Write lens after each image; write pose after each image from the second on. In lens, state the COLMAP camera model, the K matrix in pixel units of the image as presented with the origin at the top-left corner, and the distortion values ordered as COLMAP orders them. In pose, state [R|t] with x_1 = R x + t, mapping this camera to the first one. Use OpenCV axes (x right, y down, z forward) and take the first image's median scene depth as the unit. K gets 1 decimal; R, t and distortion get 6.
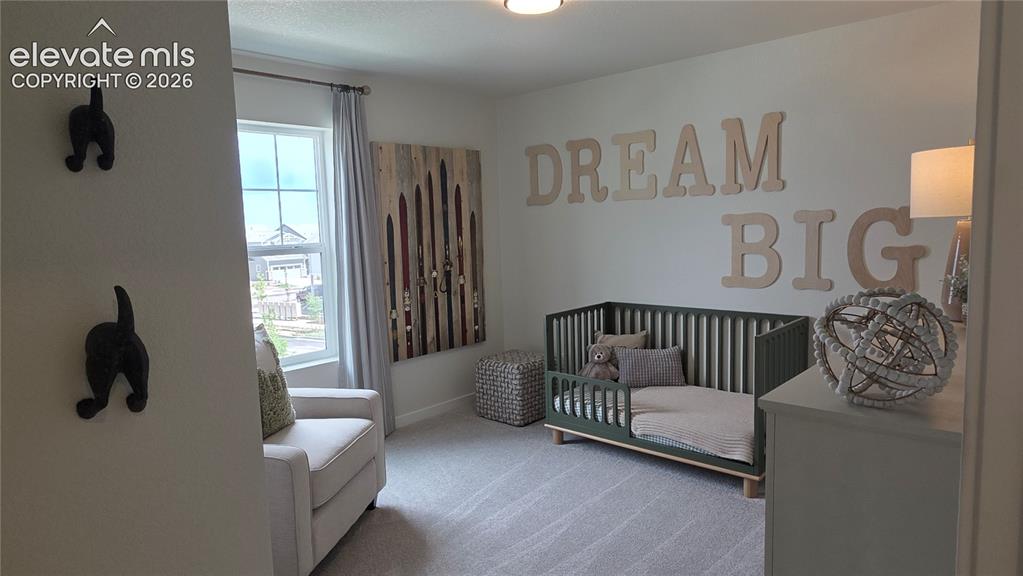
lens RADIAL K [[621.9, 0, 508.0], [0, 621.9, 288.9], [0, 0, 1]] dist [0.009748, -0.003849]
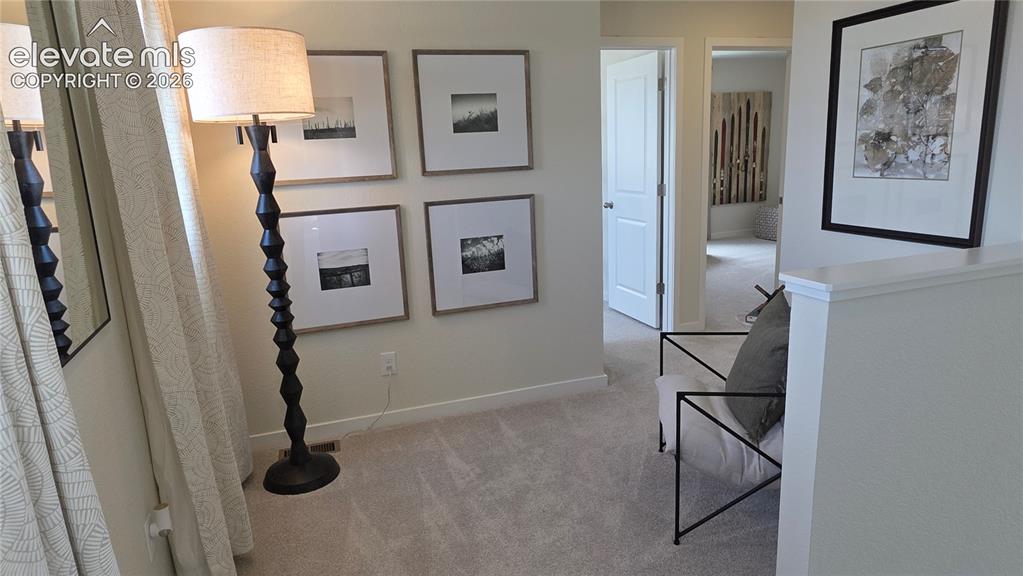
lens RADIAL K [[621.9, 0, 508.0], [0, 621.9, 288.9], [0, 0, 1]] dist [0.009748, -0.003849]
pose [[0.879592, 0.100912, -0.464903, 0.185689], [-0.032617, 0.987736, 0.152686, 0.093395], [0.474610, -0.119138, 0.872096, -1.036383]]
